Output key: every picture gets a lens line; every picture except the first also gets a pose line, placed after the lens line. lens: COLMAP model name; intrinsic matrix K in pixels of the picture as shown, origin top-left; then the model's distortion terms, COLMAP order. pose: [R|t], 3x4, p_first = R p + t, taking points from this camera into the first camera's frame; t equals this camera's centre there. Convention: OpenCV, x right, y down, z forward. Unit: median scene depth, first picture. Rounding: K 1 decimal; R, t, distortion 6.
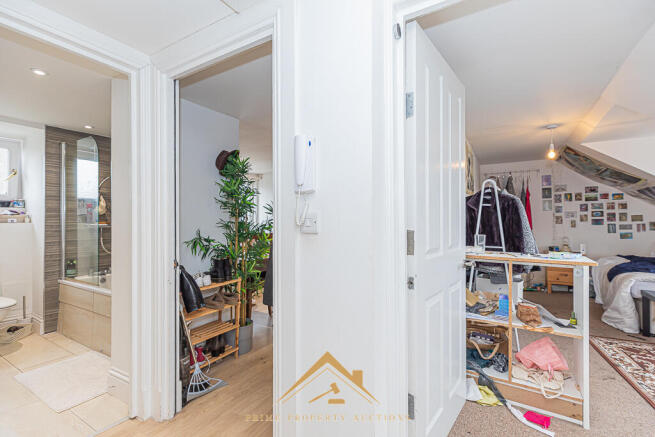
lens RADIAL K [[296.3, 0, 326.2], [0, 296.3, 217.0], [0, 0, 1]] dist [0.005320, 0.000170]
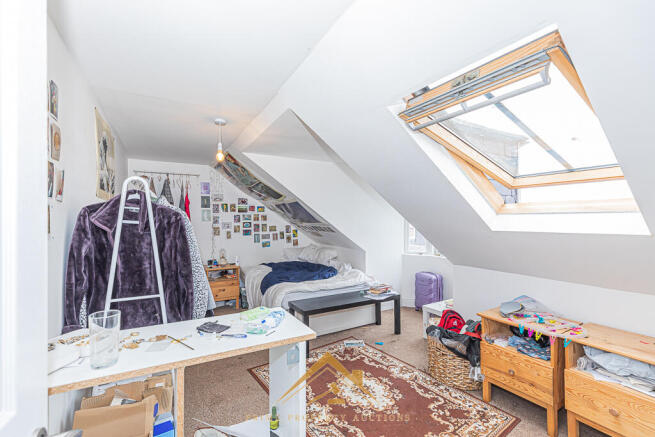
lens RADIAL K [[296.3, 0, 326.6], [0, 296.3, 223.3], [0, 0, 1]] dist [0.005320, 0.000170]
pose [[0.492948, -0.005538, 0.870041, 0.173674], [-0.004142, 0.999953, 0.008712, -0.032721], [-0.870049, -0.007898, 0.492902, 0.299376]]
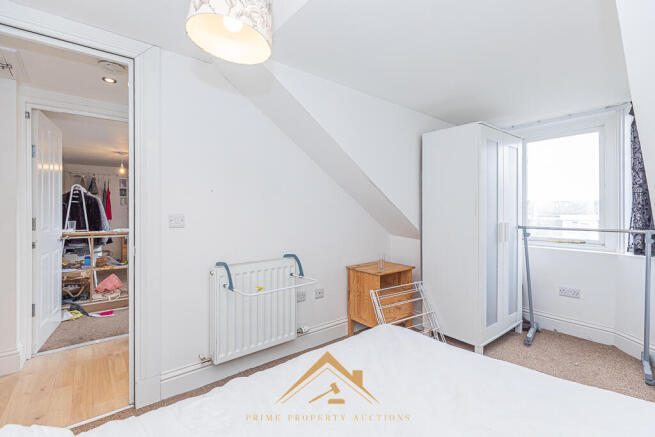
lens RADIAL K [[296.3, 0, 330.0], [0, 296.3, 207.4], [0, 0, 1]] dist [0.005320, 0.000170]
pose [[0.341668, 0.007355, 0.939792, -0.281106], [-0.000637, 0.999971, -0.007595, -0.002613], [-0.939821, 0.001996, 0.341662, -0.469382]]
